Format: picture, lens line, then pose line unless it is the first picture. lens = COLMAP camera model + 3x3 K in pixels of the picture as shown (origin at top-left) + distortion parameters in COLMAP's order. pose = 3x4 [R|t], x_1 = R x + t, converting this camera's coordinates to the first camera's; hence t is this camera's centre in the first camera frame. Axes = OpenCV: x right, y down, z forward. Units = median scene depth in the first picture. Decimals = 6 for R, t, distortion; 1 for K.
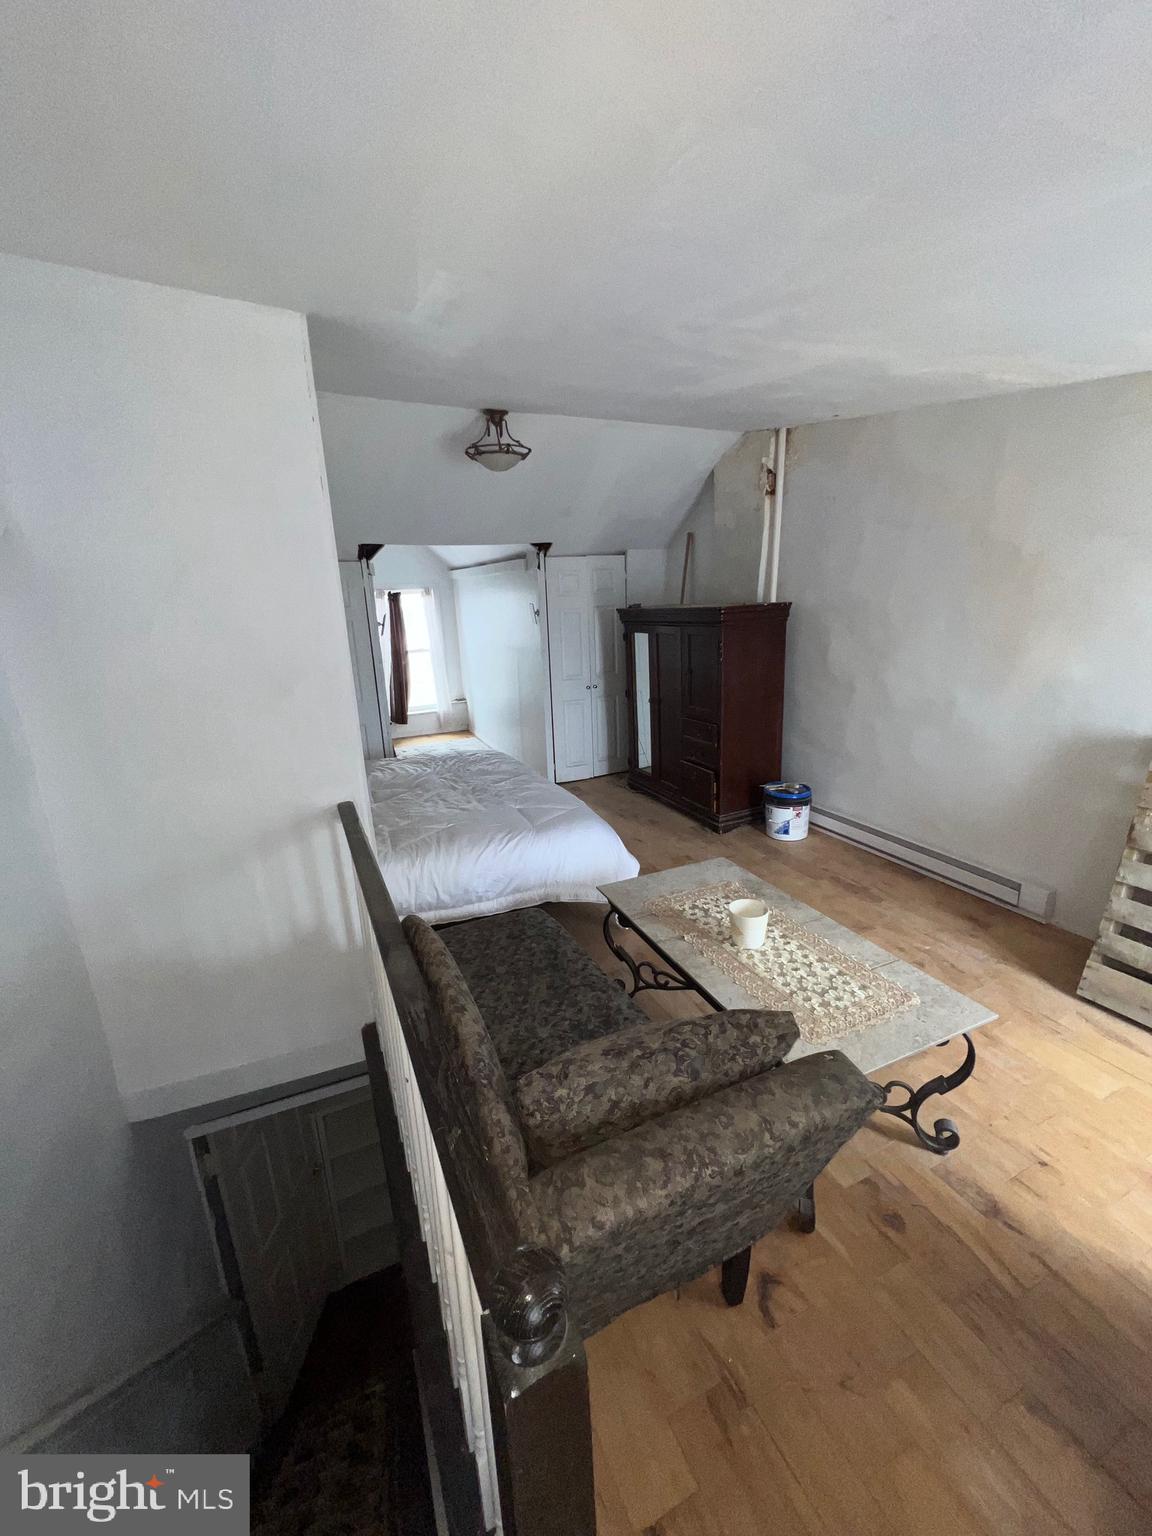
lens RADIAL K [[614.6, 0, 576.0], [0, 614.6, 768.0], [0, 0, 1]] dist [-0.001743, -0.000023]
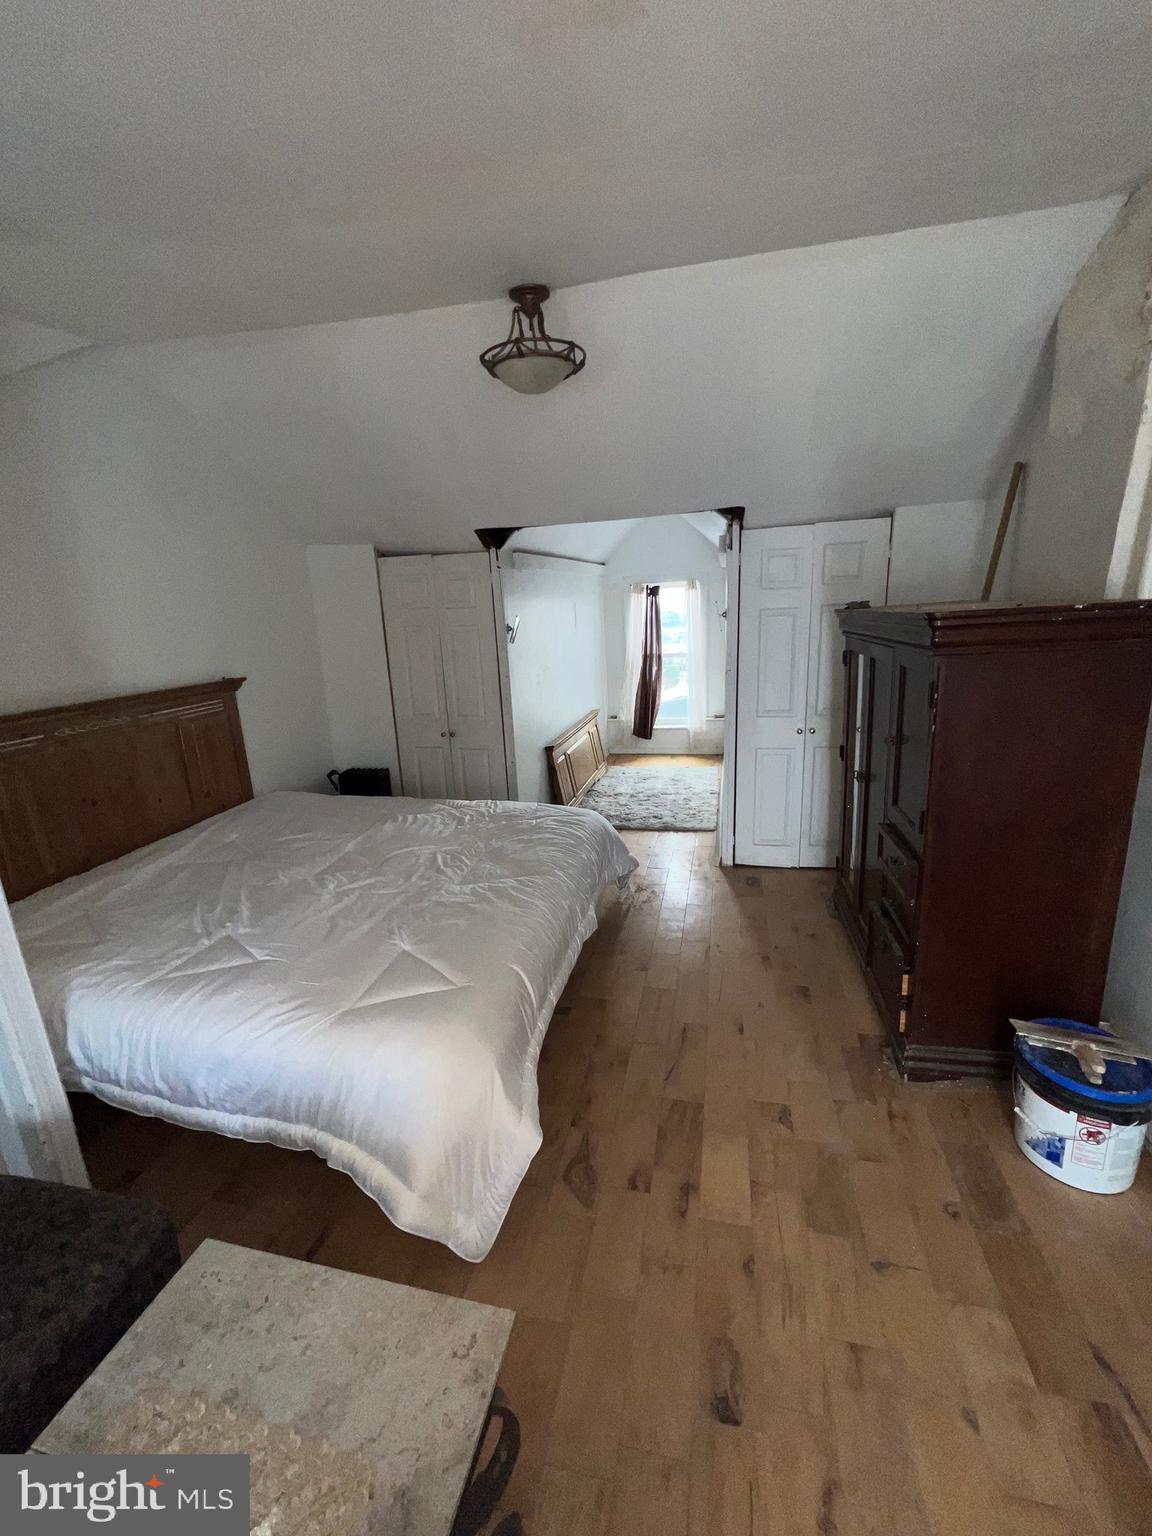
lens RADIAL K [[614.6, 0, 576.0], [0, 614.6, 768.0], [0, 0, 1]] dist [-0.001743, -0.000023]
pose [[0.804361, 0.150362, -0.574800, 0.249409], [-0.142775, 0.988015, 0.058659, -0.118037], [0.576731, 0.034884, 0.816189, 0.415760]]
